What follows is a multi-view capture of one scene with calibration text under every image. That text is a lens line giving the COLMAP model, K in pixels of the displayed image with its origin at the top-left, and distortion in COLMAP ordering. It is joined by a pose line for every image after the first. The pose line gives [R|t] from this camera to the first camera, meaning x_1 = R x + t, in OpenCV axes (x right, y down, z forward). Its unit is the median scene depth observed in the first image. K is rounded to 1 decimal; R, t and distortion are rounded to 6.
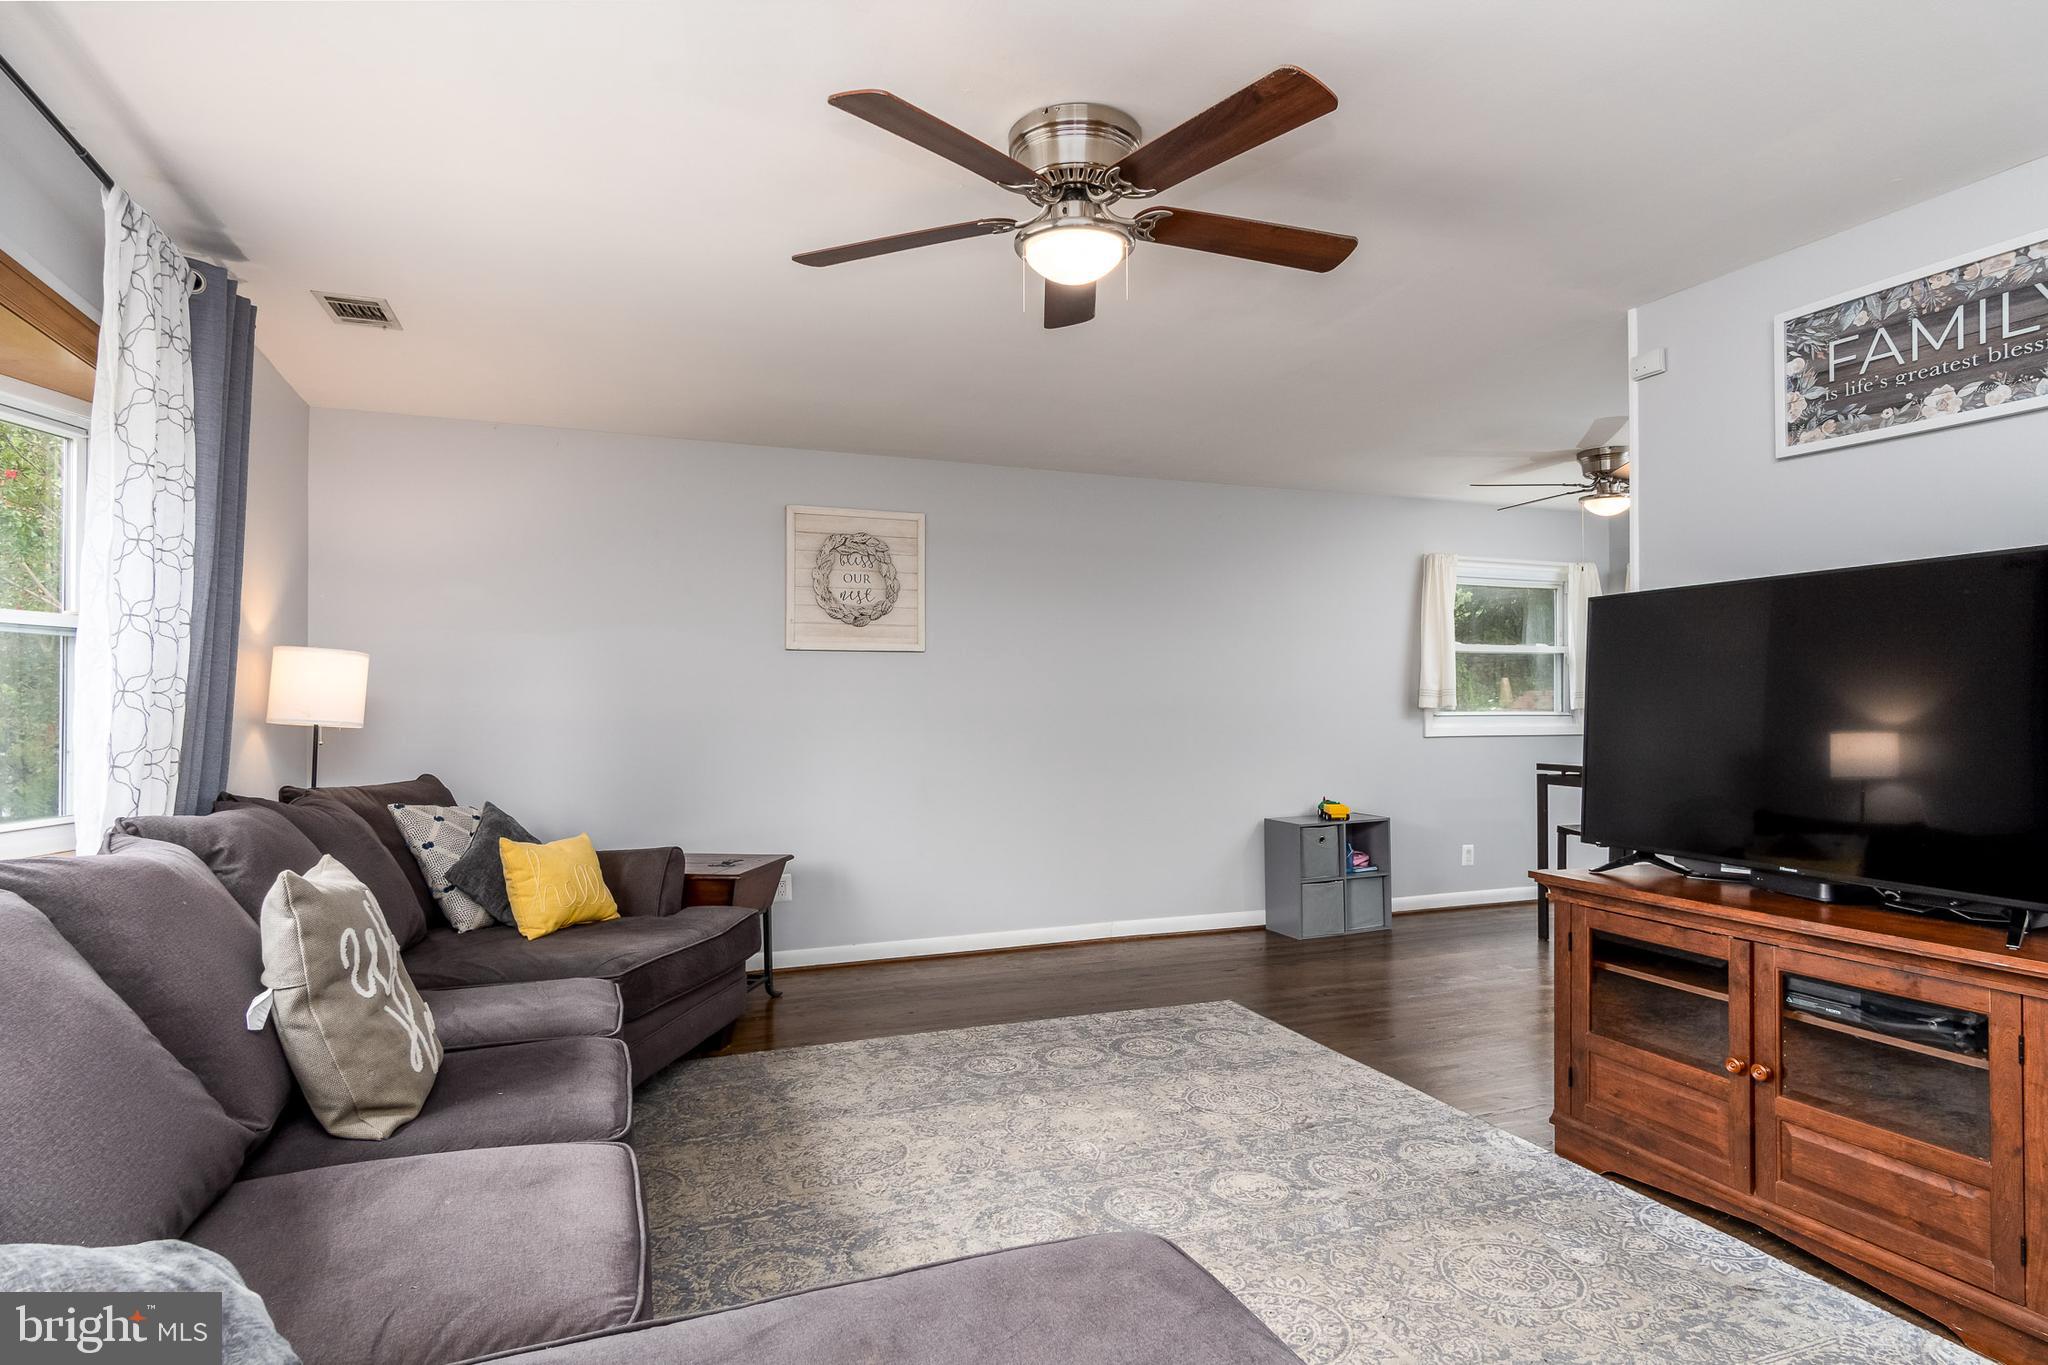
lens RADIAL K [[1097.4, 0, 1024.0], [0, 1097.4, 682.5], [0, 0, 1]] dist [0.000866, 0.000010]
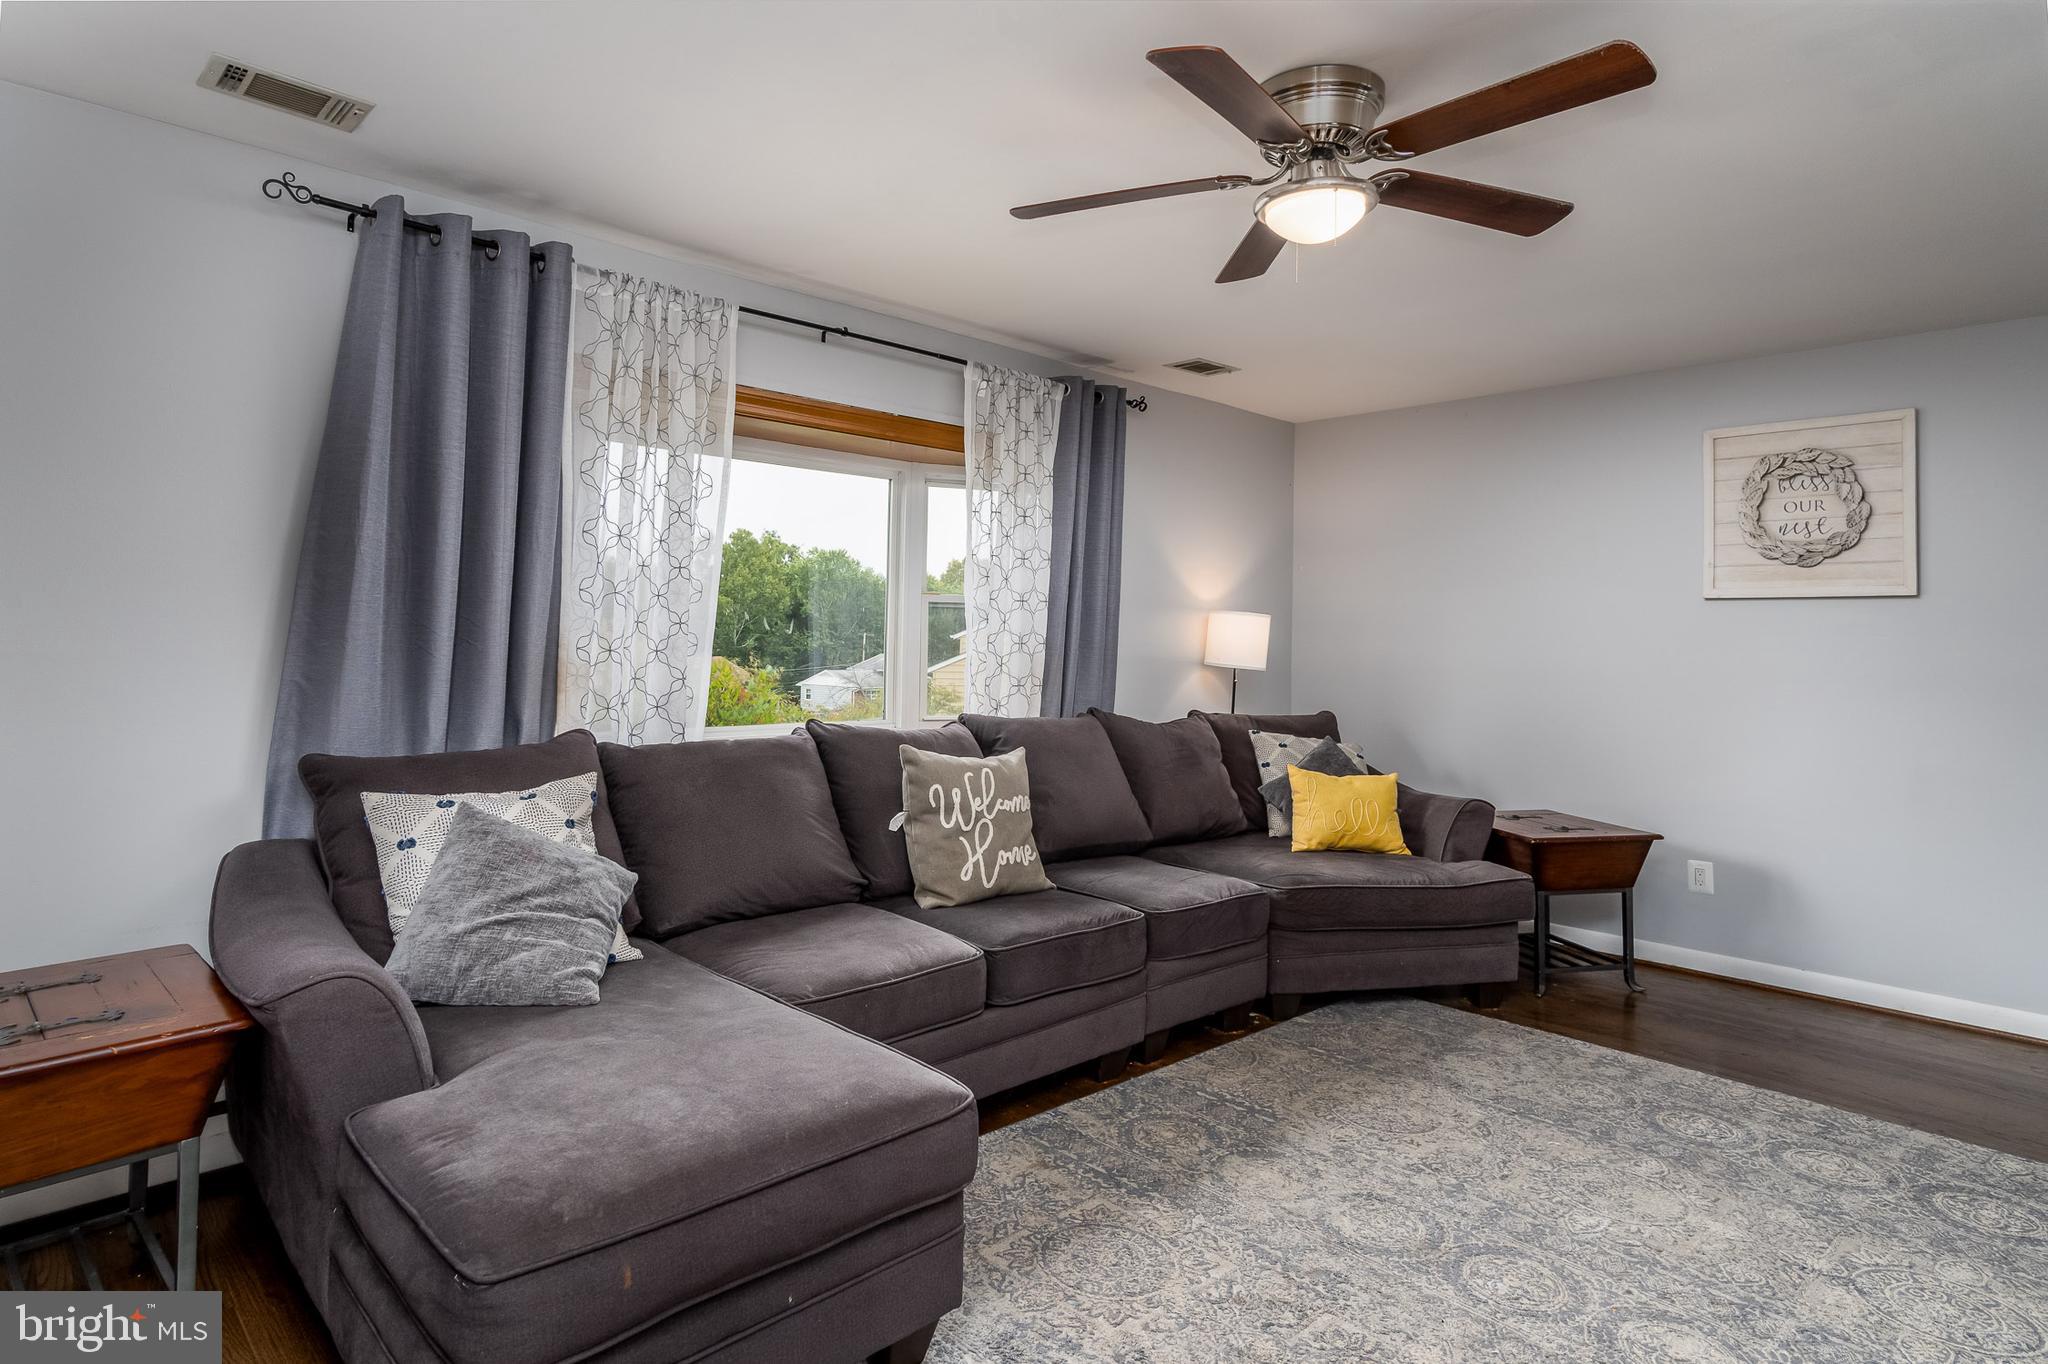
lens RADIAL K [[1129.1, 0, 1021.3], [0, 1129.1, 583.0], [0, 0, 1]] dist [0.003317, 0.000500]
pose [[0.375716, -0.036870, -0.926001, 0.560284], [0.000323, 0.999213, -0.039654, -0.009968], [0.926735, 0.014599, 0.375432, 0.238107]]
